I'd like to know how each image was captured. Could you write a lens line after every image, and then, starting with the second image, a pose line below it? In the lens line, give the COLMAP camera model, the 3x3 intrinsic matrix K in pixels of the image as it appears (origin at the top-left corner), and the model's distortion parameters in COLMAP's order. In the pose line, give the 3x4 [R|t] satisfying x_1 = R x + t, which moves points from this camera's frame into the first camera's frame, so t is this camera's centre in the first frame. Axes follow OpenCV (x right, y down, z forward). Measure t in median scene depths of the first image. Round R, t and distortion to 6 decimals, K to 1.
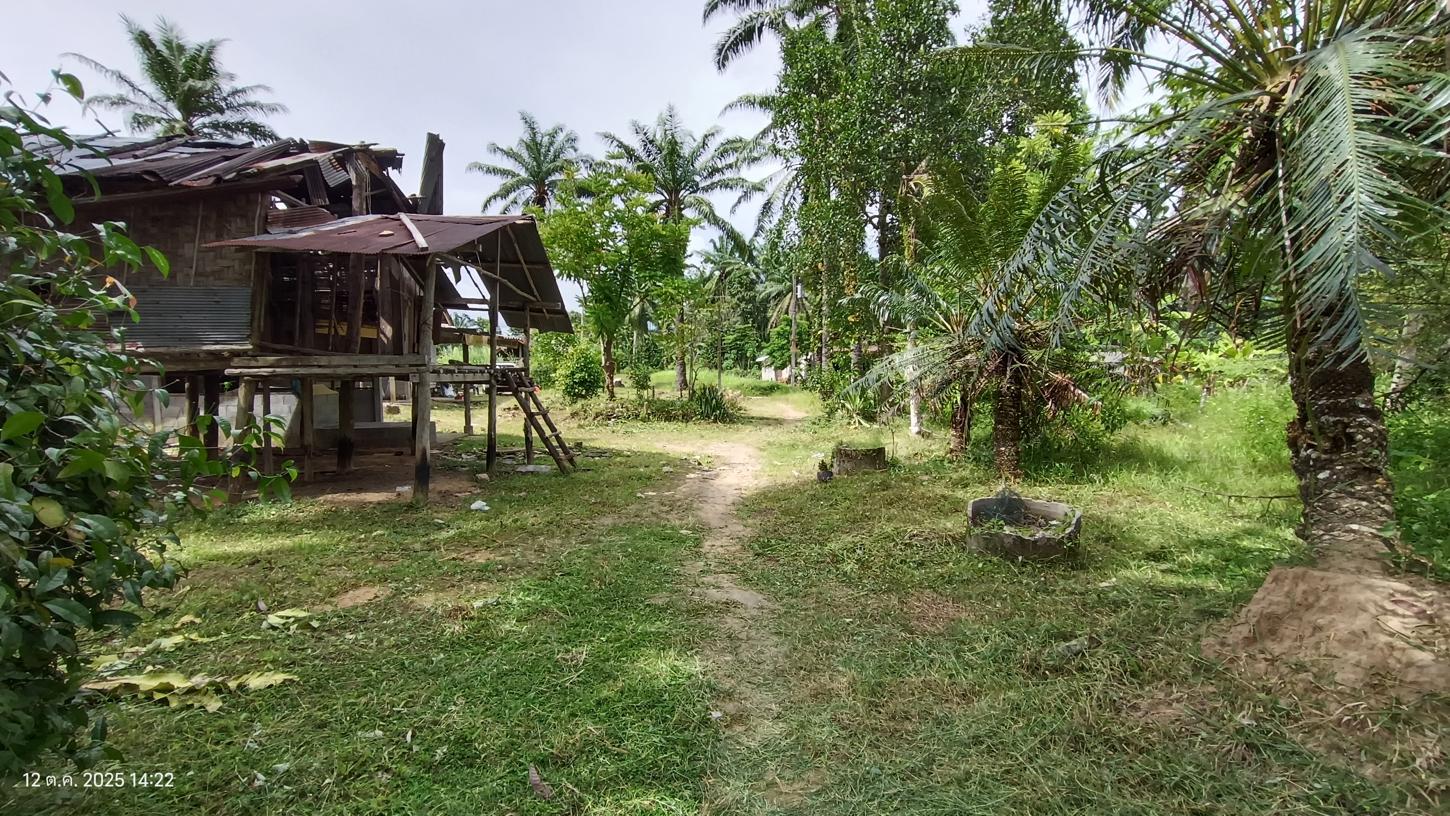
lens RADIAL K [[653.9, 0, 724.4], [0, 653.9, 409.1], [0, 0, 1]] dist [-0.027129, 0.012069]
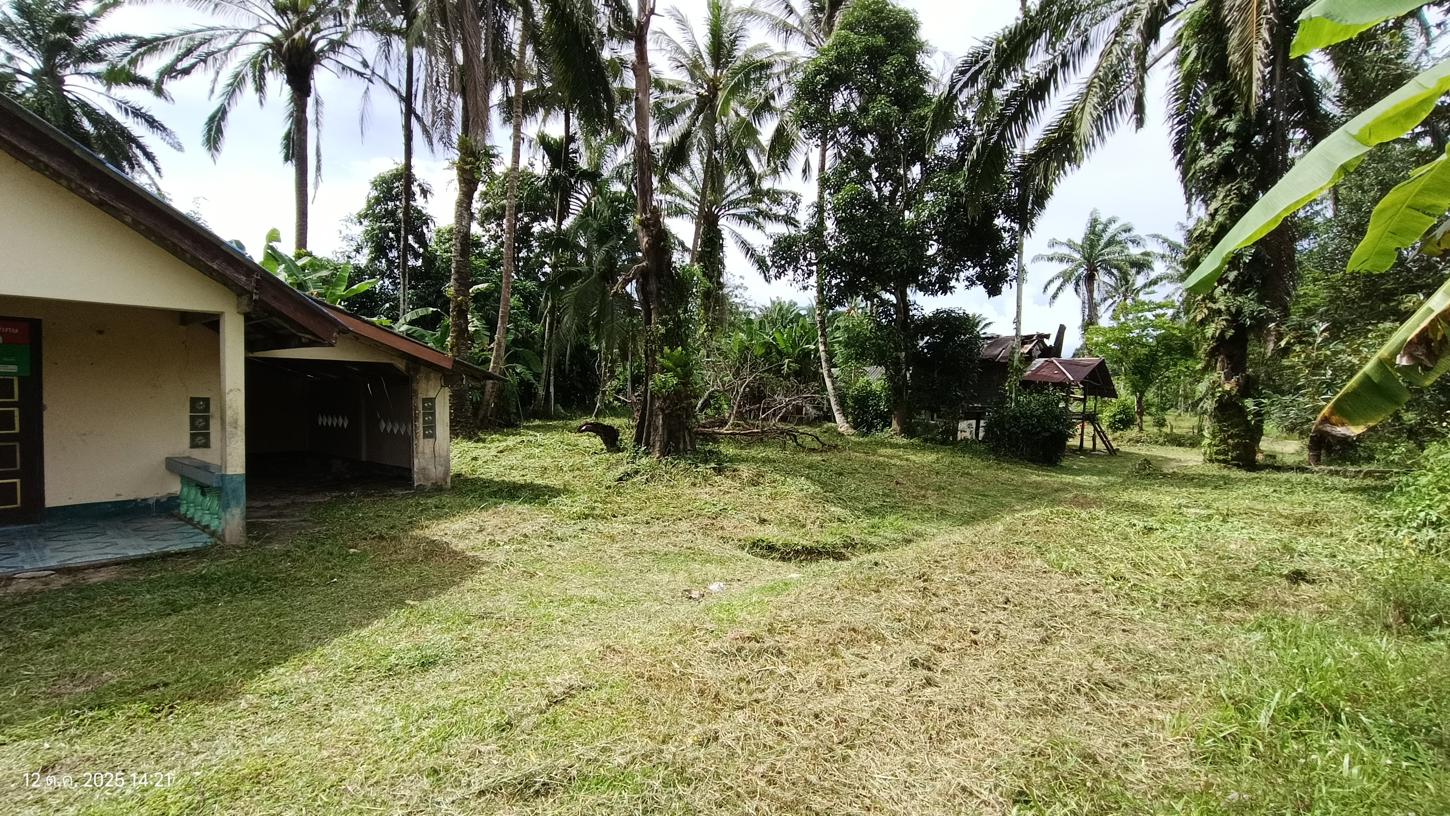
lens RADIAL K [[653.9, 0, 723.3], [0, 653.9, 410.6], [0, 0, 1]] dist [-0.027129, 0.012069]
pose [[0.719449, 0.041685, -0.693294, 0.211355], [-0.072026, 0.997293, -0.014781, 0.033710], [0.690801, 0.060569, 0.720504, -0.953531]]
